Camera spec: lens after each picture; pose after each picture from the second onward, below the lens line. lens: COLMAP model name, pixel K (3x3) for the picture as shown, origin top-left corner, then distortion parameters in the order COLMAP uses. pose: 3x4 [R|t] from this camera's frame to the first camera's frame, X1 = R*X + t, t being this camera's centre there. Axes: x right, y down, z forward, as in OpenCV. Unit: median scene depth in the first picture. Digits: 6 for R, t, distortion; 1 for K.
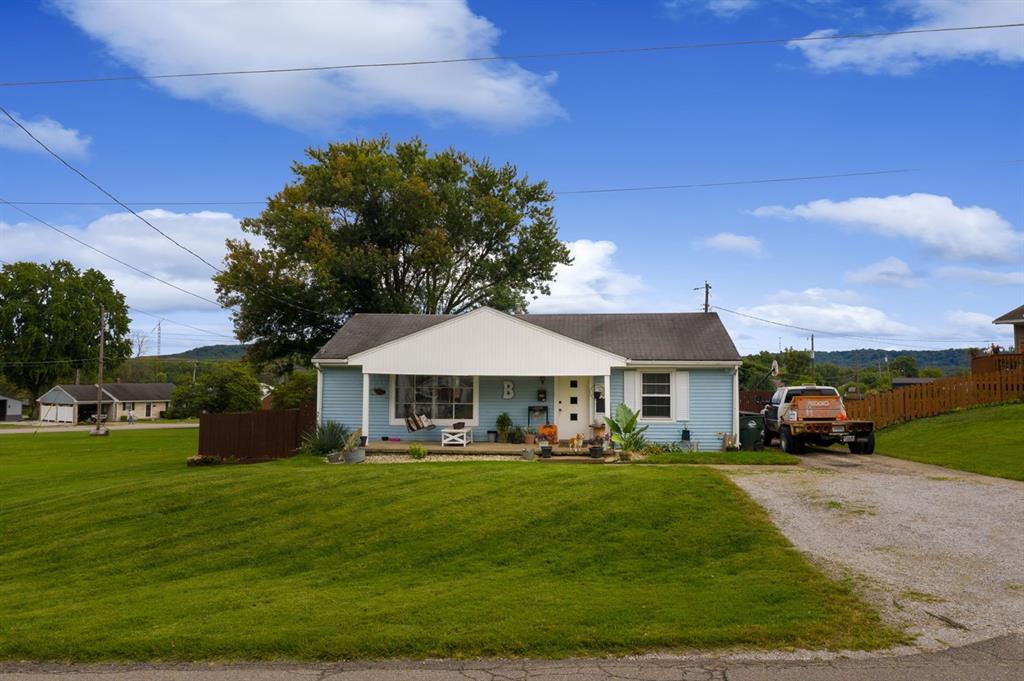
lens RADIAL K [[830.3, 0, 513.6], [0, 830.3, 352.8], [0, 0, 1]] dist [-0.013469, -0.002754]
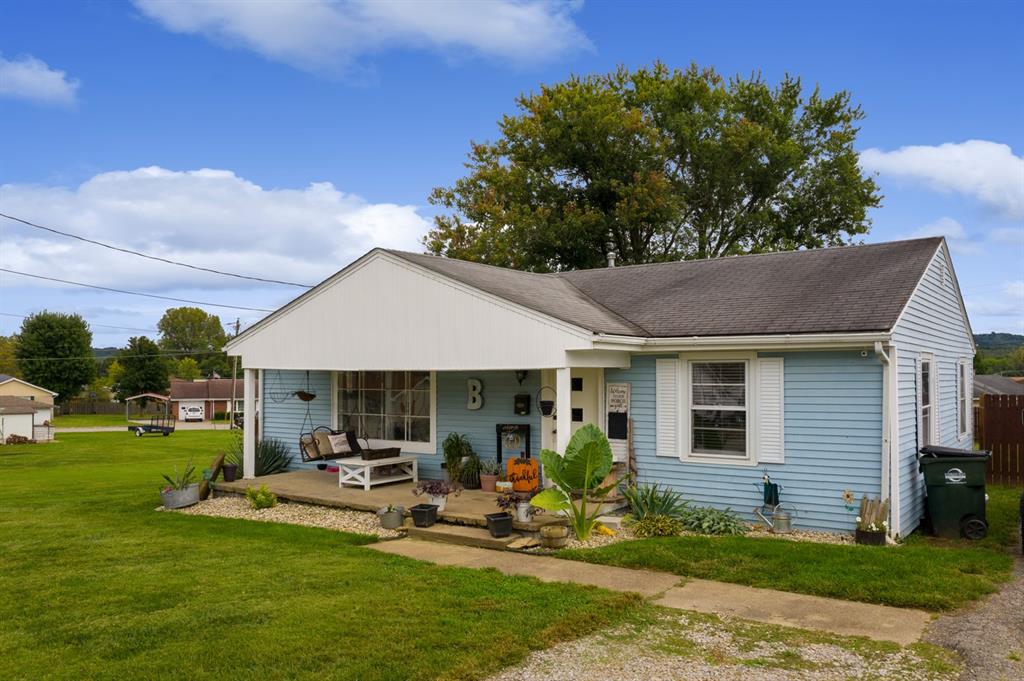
lens RADIAL K [[830.3, 0, 513.6], [0, 830.3, 352.8], [0, 0, 1]] dist [-0.013469, -0.002754]
pose [[0.853953, -0.019539, -0.519982, 0.323034], [0.023294, 0.999728, 0.000690, 0.015593], [0.519828, -0.012702, 0.854177, 0.518151]]
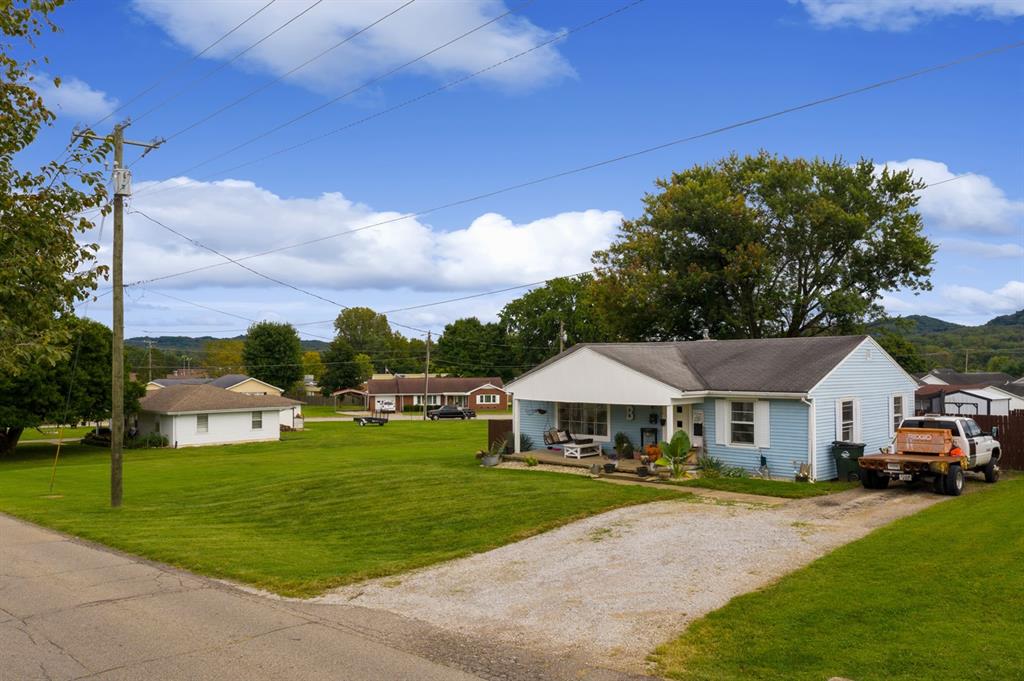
lens RADIAL K [[866.0, 0, 513.2], [0, 866.0, 353.6], [0, 0, 1]] dist [-0.000273, 0.000335]
pose [[0.755470, -0.013764, -0.655039, 0.683364], [0.032248, 0.999349, 0.016193, -0.065961], [0.654389, -0.033357, 0.755422, -0.041961]]
